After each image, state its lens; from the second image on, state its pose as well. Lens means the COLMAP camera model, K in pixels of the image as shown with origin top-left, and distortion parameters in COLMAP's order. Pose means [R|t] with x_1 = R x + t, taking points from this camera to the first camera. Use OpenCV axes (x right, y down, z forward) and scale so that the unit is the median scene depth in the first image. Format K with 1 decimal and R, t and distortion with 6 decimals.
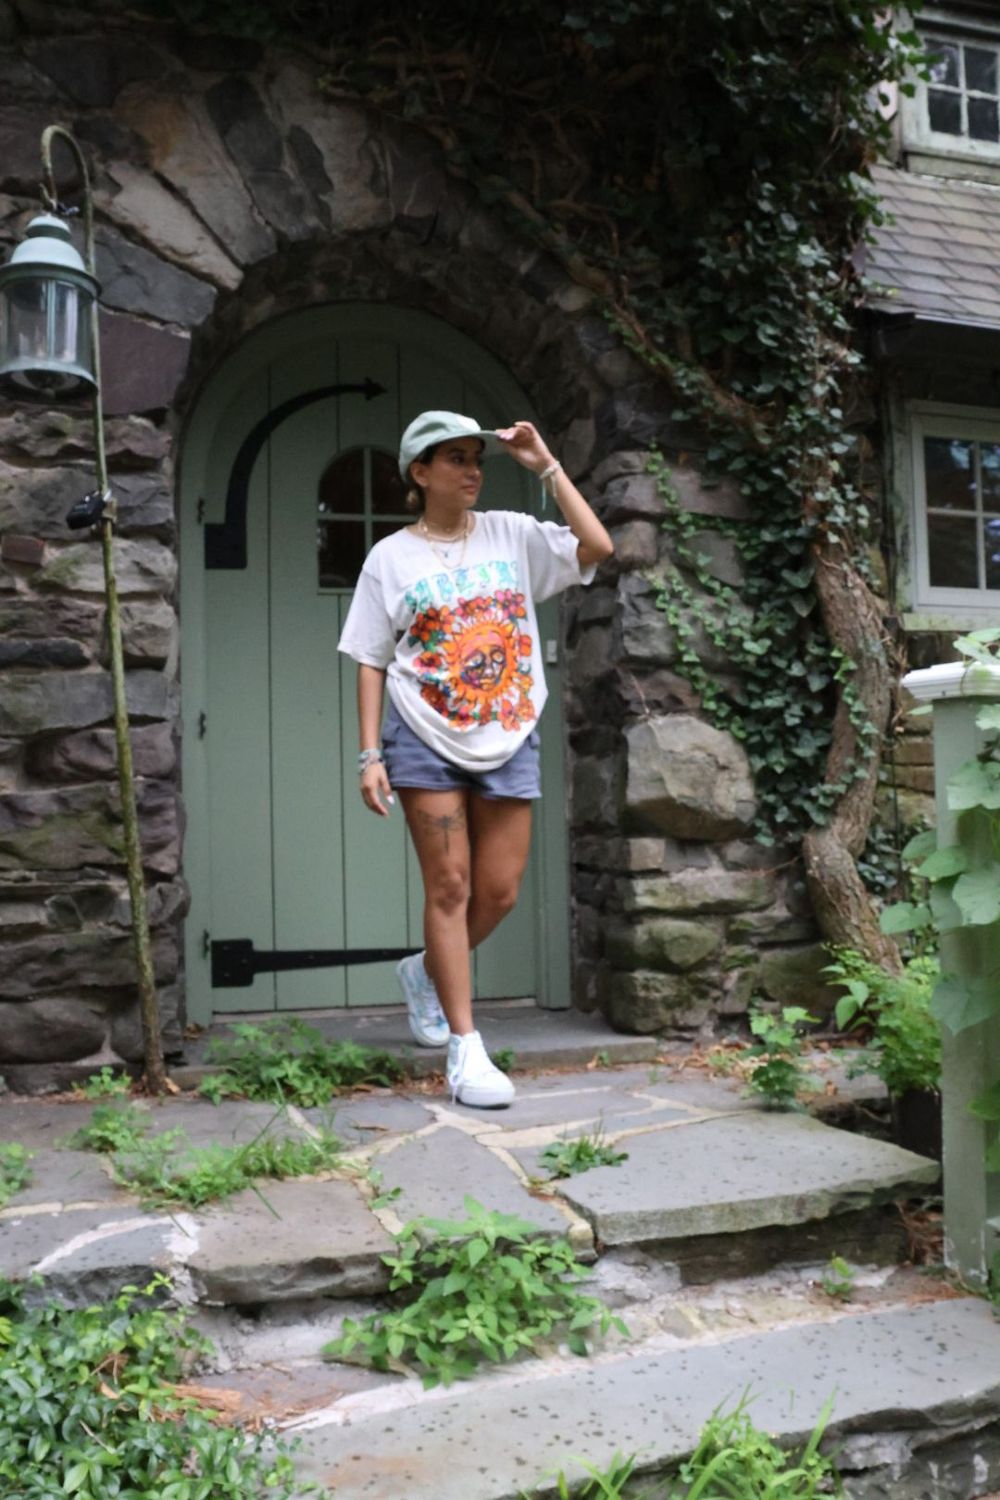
lens RADIAL K [[1281.9, 0, 500.0], [0, 1281.9, 750.0], [0, 0, 1]] dist [-0.165788, 0.143585]
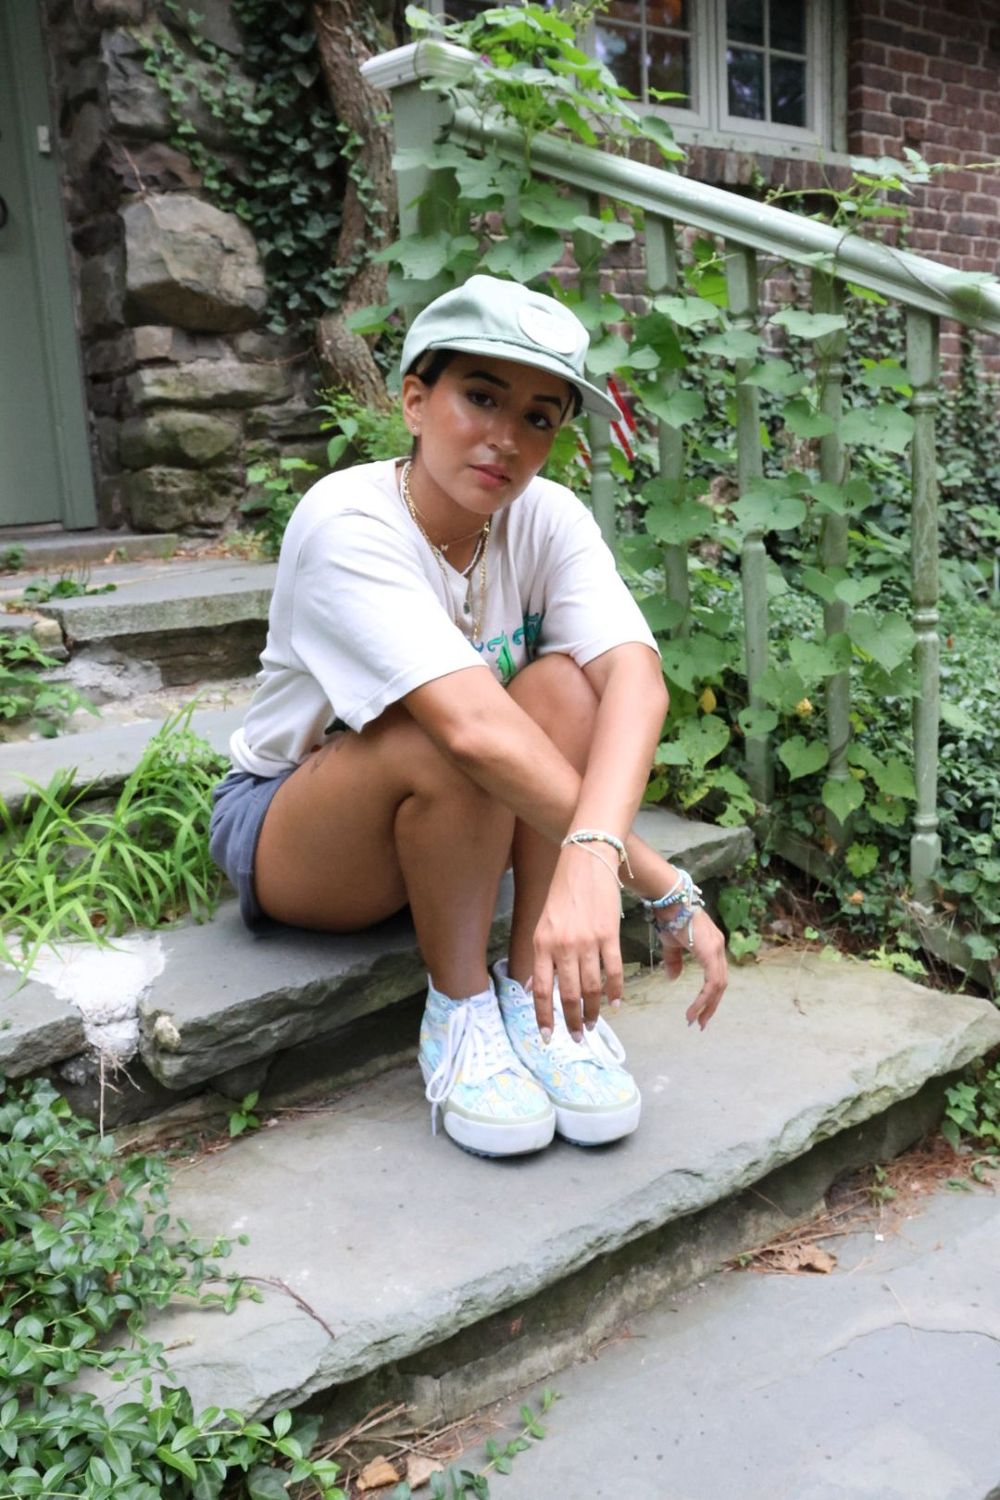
lens RADIAL K [[1281.9, 0, 500.0], [0, 1281.9, 750.0], [0, 0, 1]] dist [-0.165788, 0.143585]
pose [[0.952895, -0.100713, 0.286092, 0.063324], [0.018927, 0.961167, 0.275316, 0.120889], [-0.302710, -0.256933, 0.917797, -0.018804]]
